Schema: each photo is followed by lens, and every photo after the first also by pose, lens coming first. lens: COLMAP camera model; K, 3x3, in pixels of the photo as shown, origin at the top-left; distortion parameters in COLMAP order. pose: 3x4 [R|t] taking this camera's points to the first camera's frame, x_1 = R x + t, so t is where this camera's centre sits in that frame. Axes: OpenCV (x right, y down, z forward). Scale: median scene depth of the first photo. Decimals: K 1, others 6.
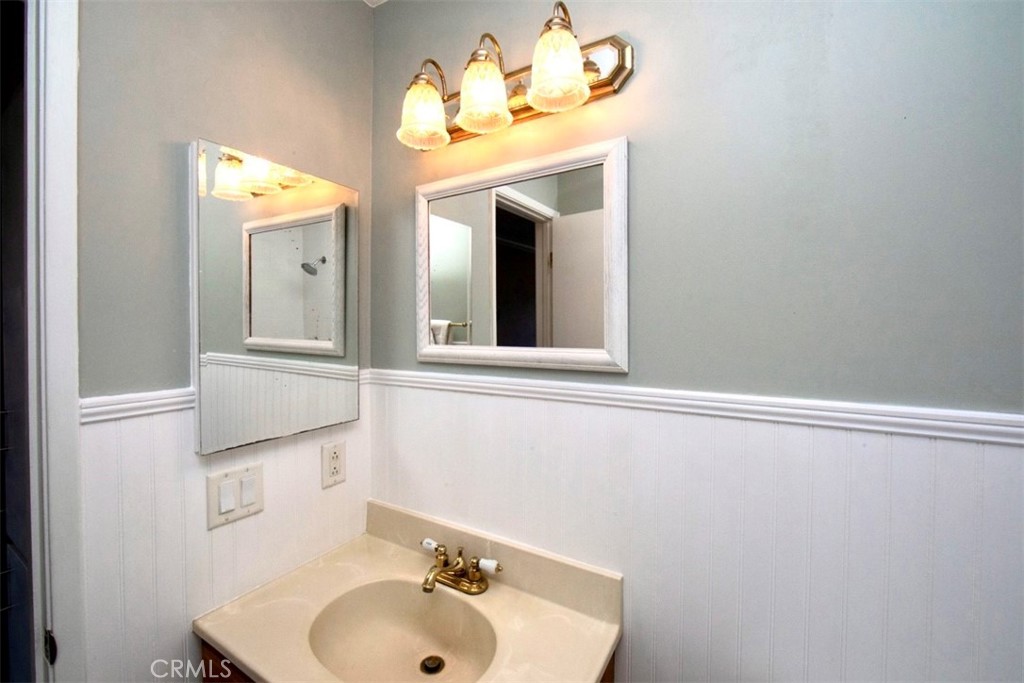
lens RADIAL K [[430.2, 0, 513.0], [0, 430.2, 329.1], [0, 0, 1]] dist [-0.001220, -0.000220]
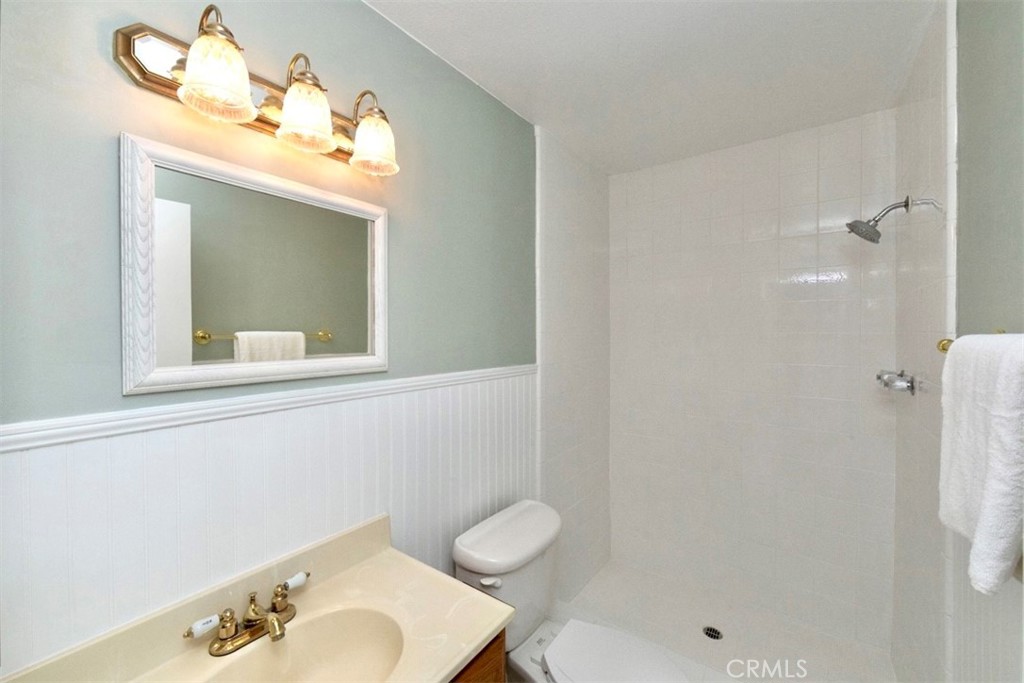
lens RADIAL K [[417.5, 0, 514.0], [0, 417.5, 336.7], [0, 0, 1]] dist [-0.000783, -0.000027]
pose [[0.078185, -0.007554, 0.996910, -0.929510], [0.011112, 0.999916, 0.006705, -0.014085], [-0.996877, 0.010553, 0.078263, 0.399736]]
